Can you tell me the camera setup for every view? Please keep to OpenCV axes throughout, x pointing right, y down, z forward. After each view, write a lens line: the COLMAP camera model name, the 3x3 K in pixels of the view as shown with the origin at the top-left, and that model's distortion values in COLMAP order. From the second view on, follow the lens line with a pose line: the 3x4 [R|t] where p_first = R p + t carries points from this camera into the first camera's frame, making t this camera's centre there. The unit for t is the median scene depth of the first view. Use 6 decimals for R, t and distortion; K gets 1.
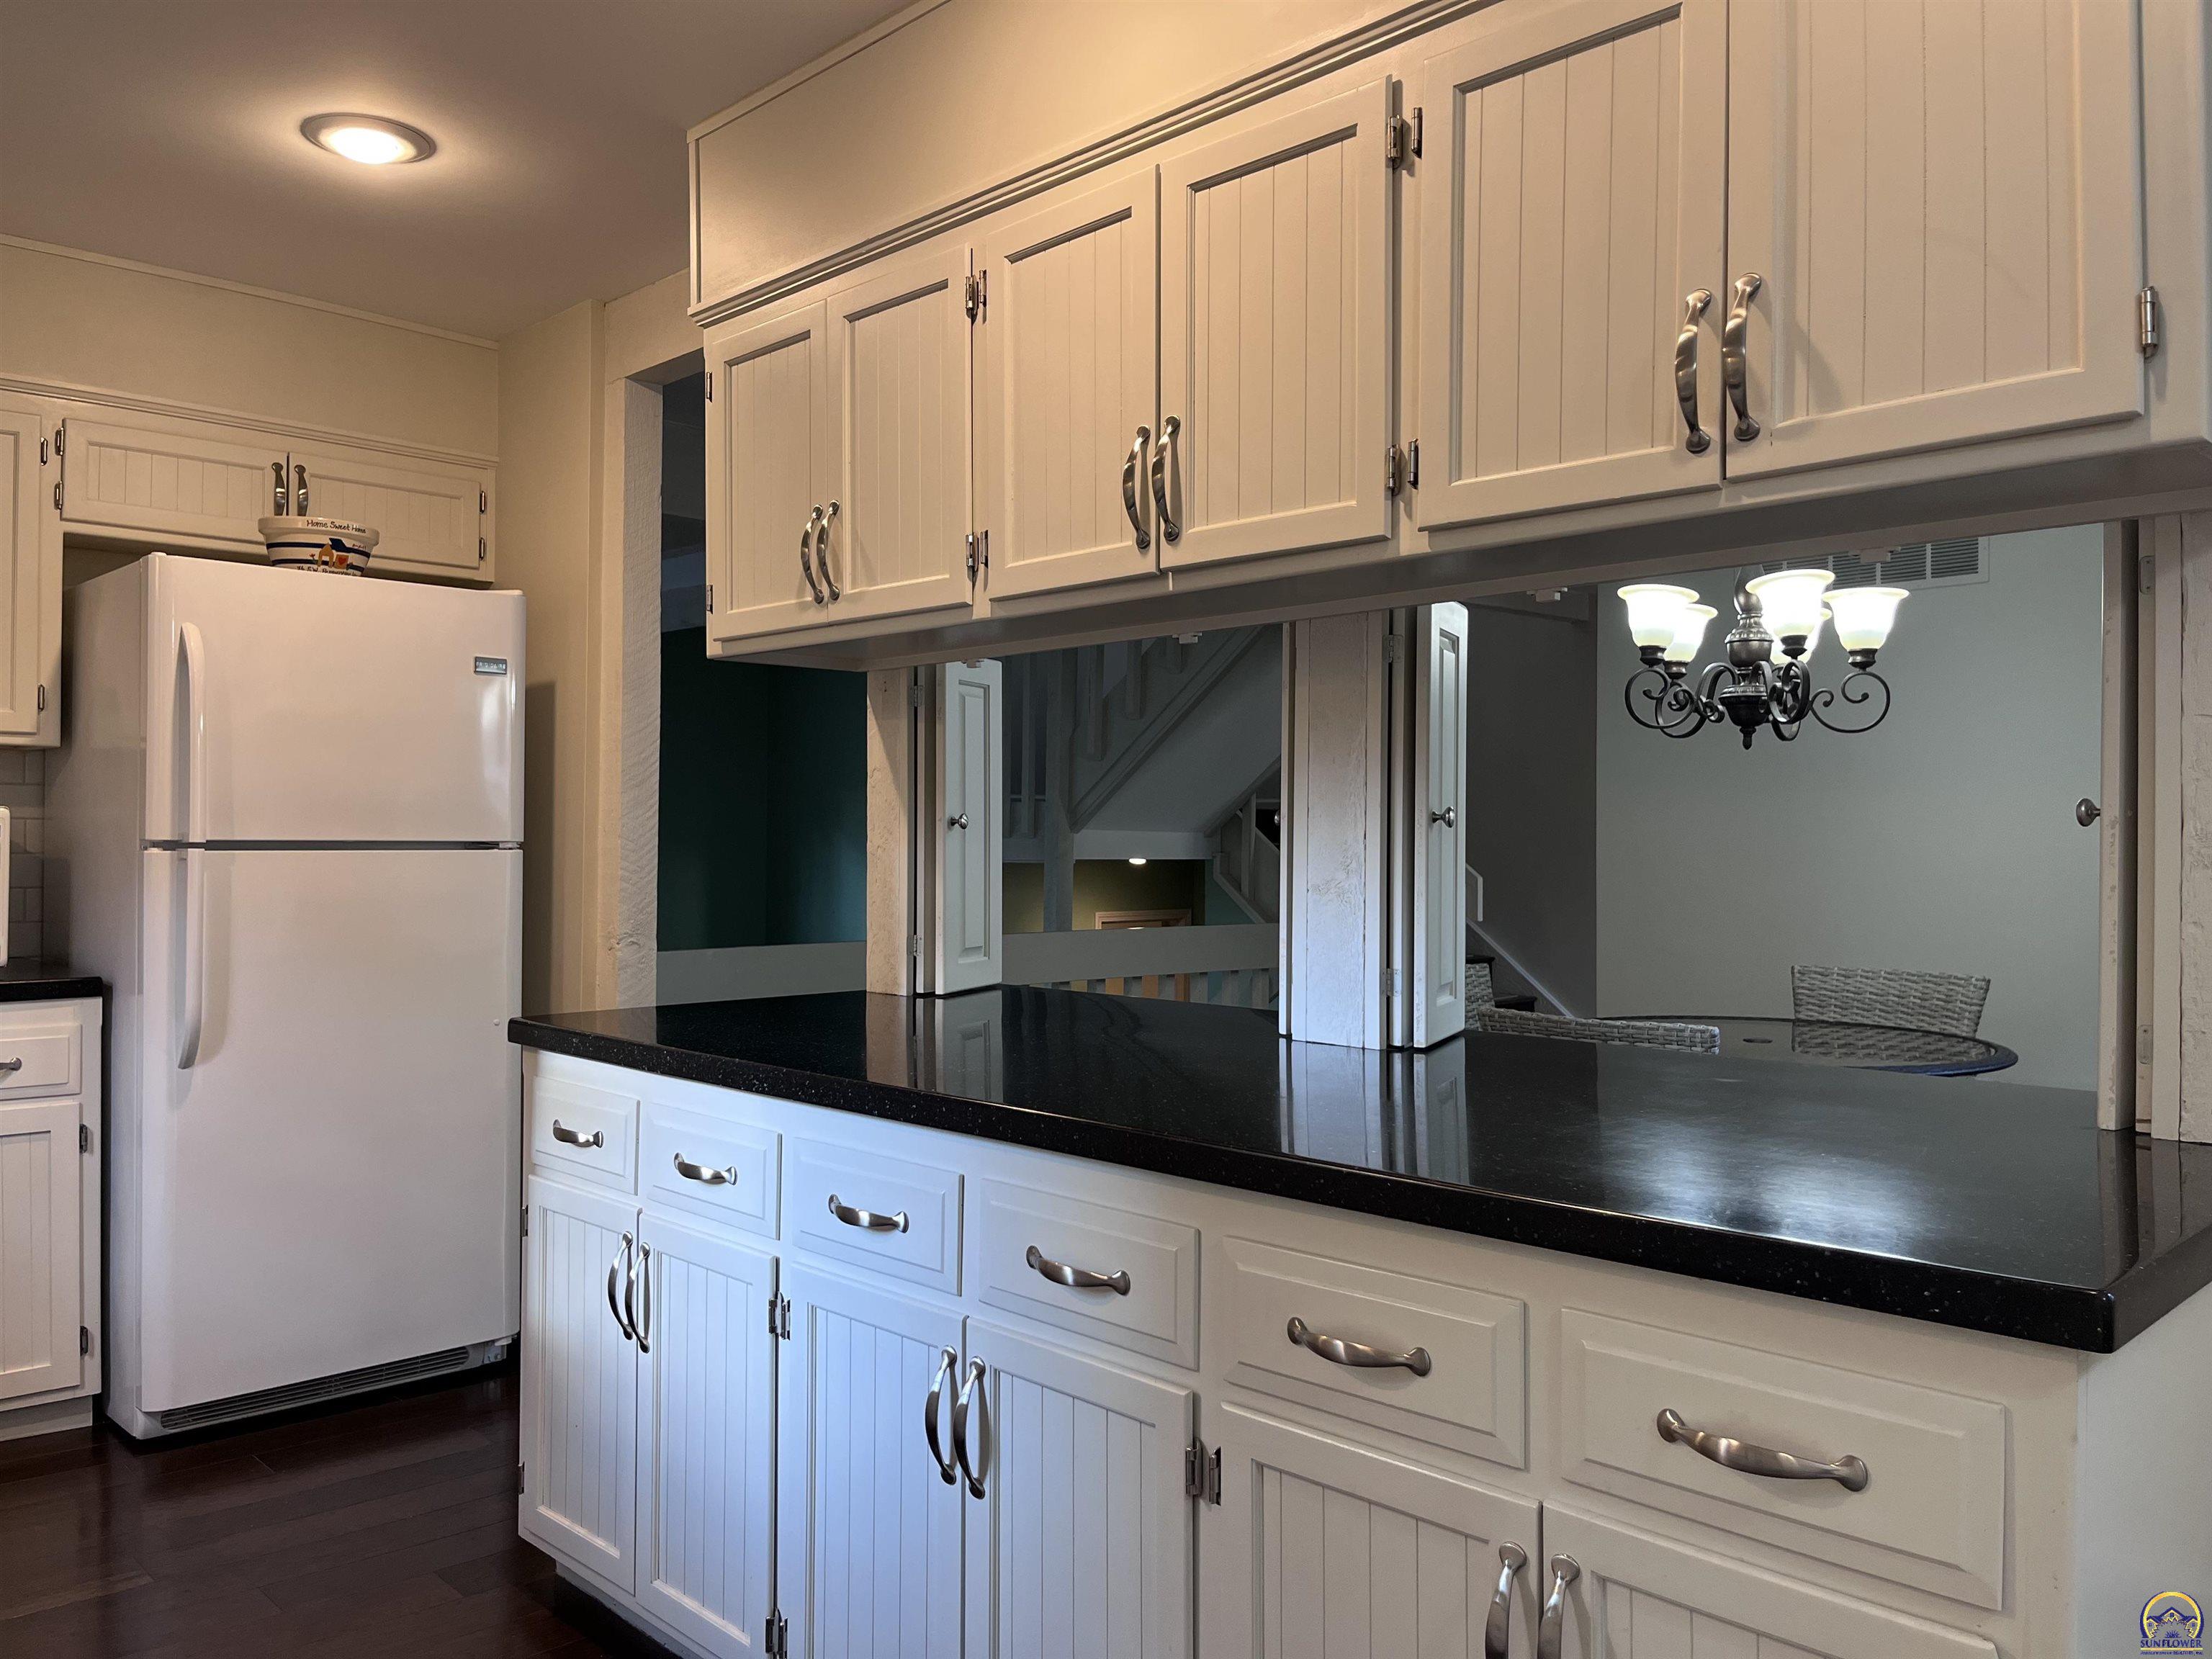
lens RADIAL K [[1677.8, 0, 1127.1], [0, 1677.8, 824.9], [0, 0, 1]] dist [0.064503, -0.081188]
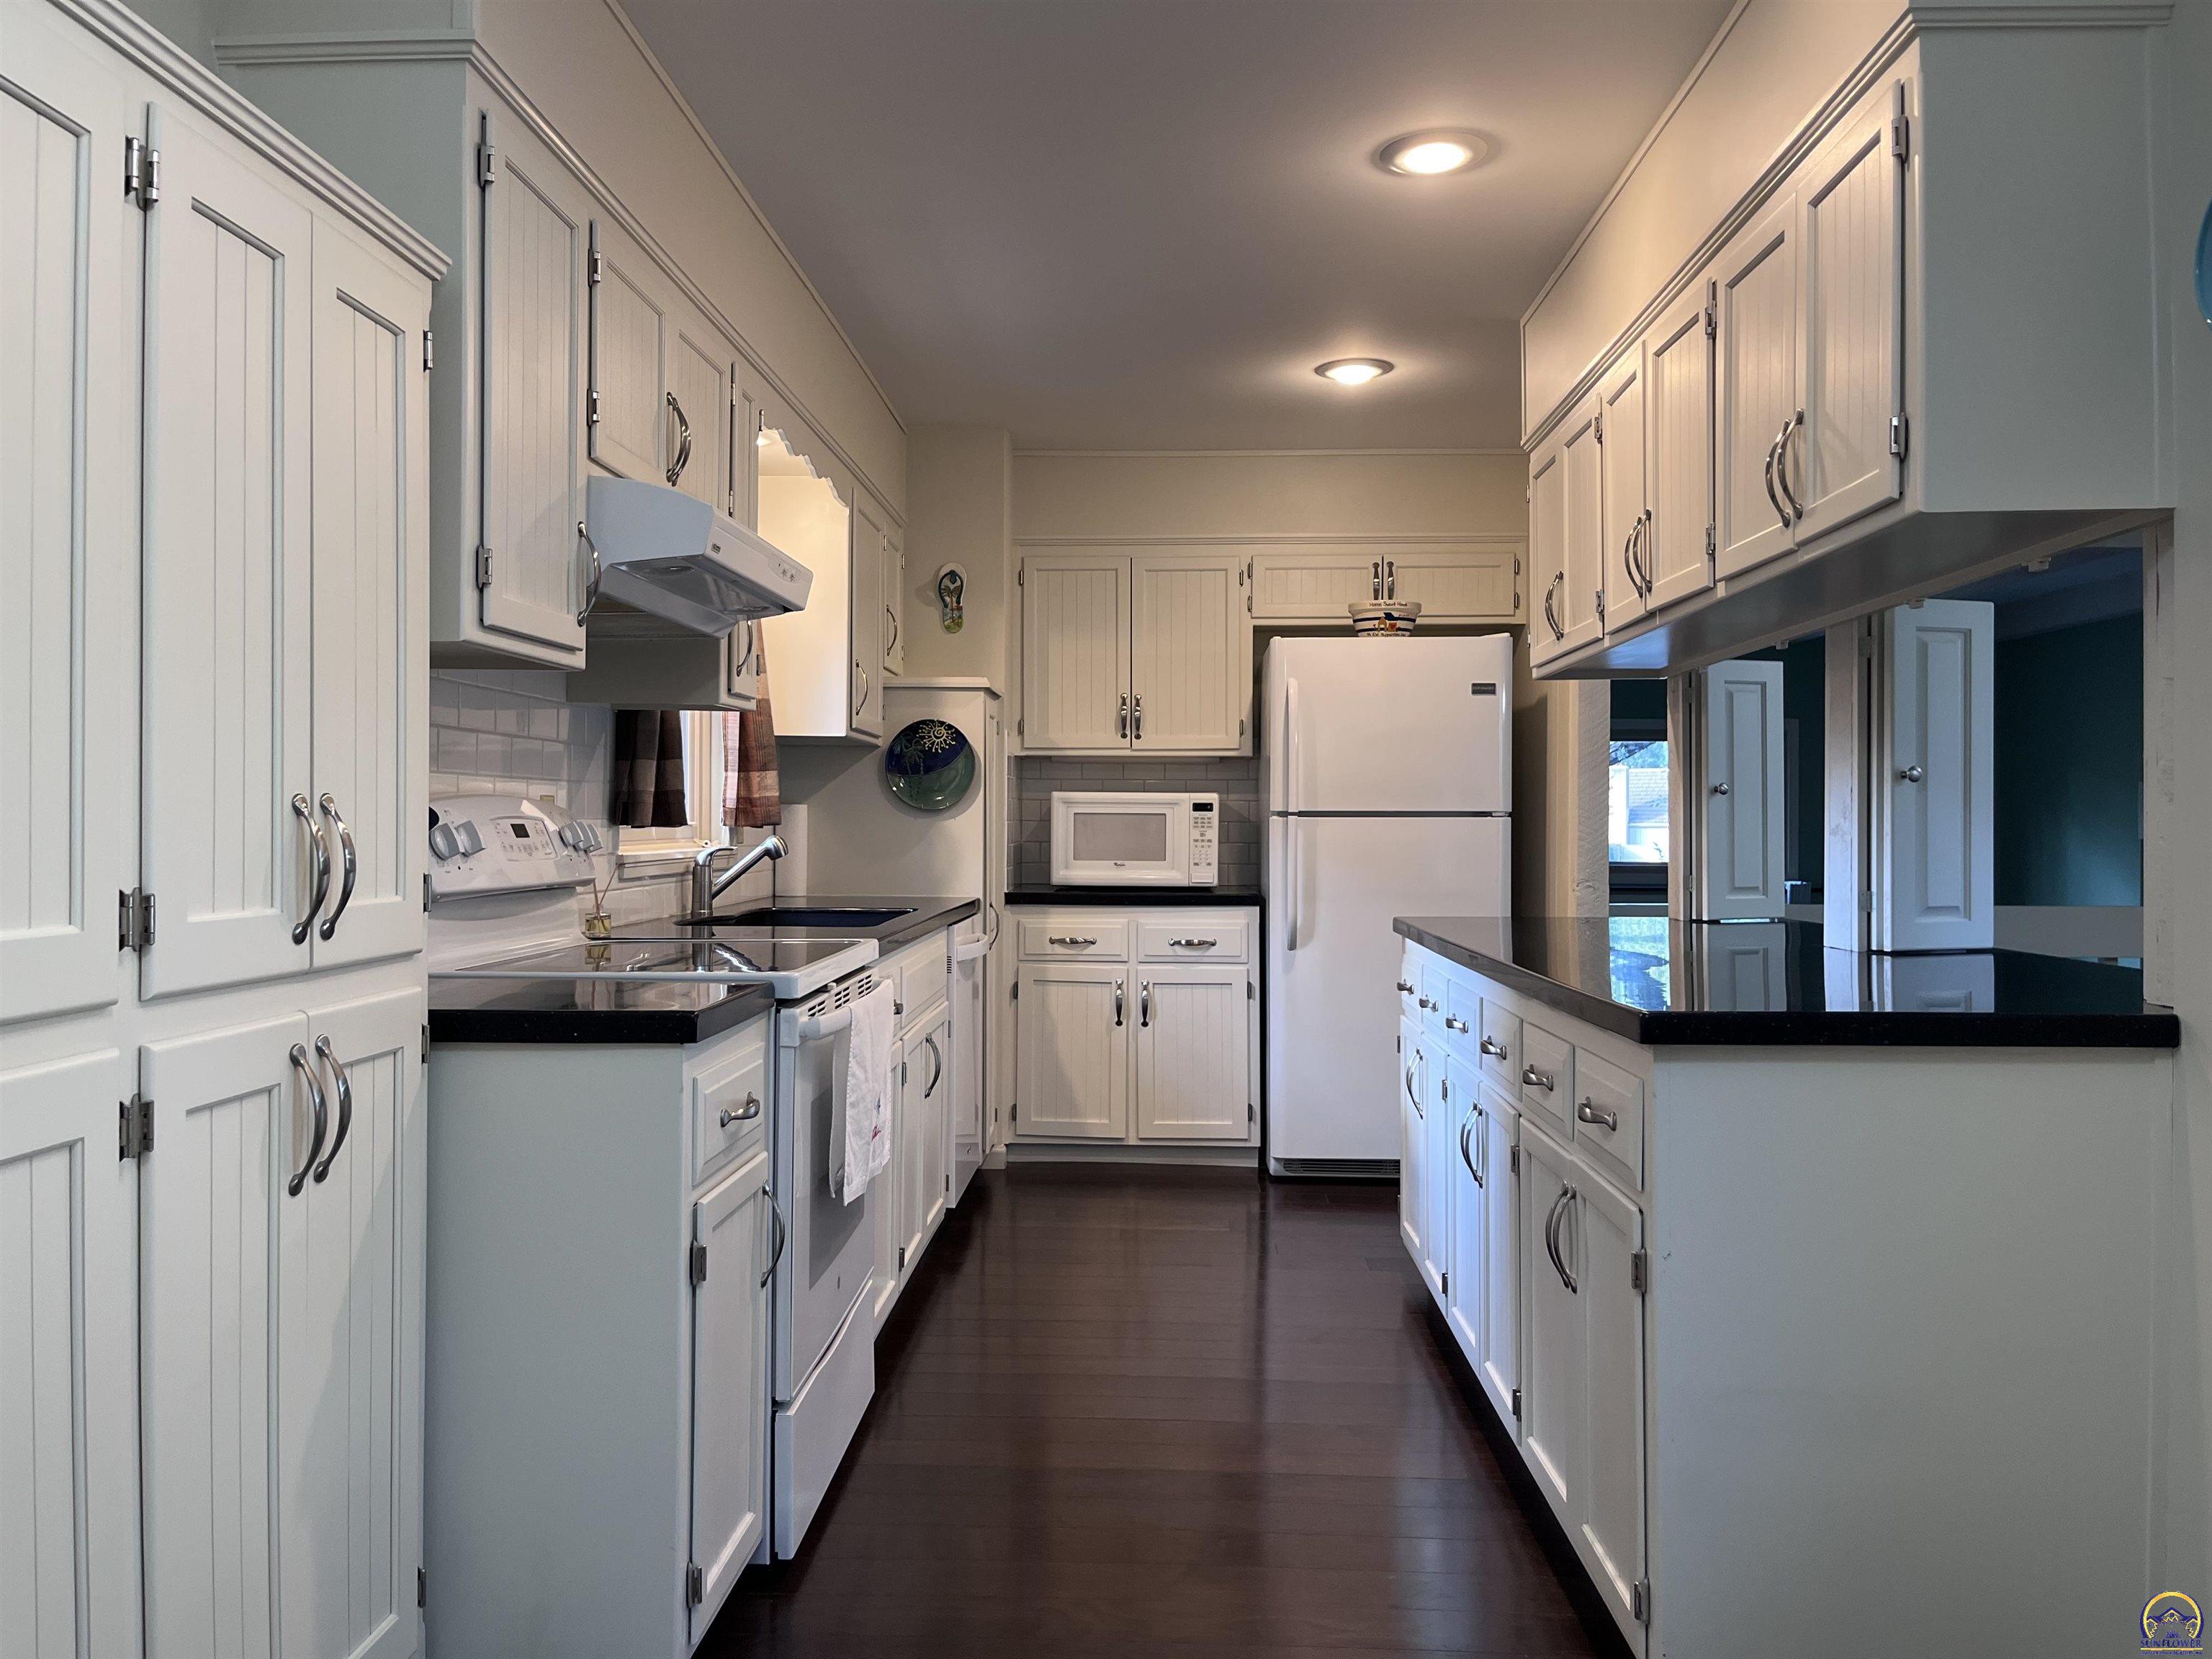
lens RADIAL K [[1677.8, 0, 1088.1], [0, 1677.8, 825.6], [0, 0, 1]] dist [0.064503, -0.081188]
pose [[0.682485, -0.002942, -0.730893, 0.479840], [0.004450, 0.999990, 0.000130, 0.021680], [0.730886, -0.003342, 0.682492, -0.238399]]
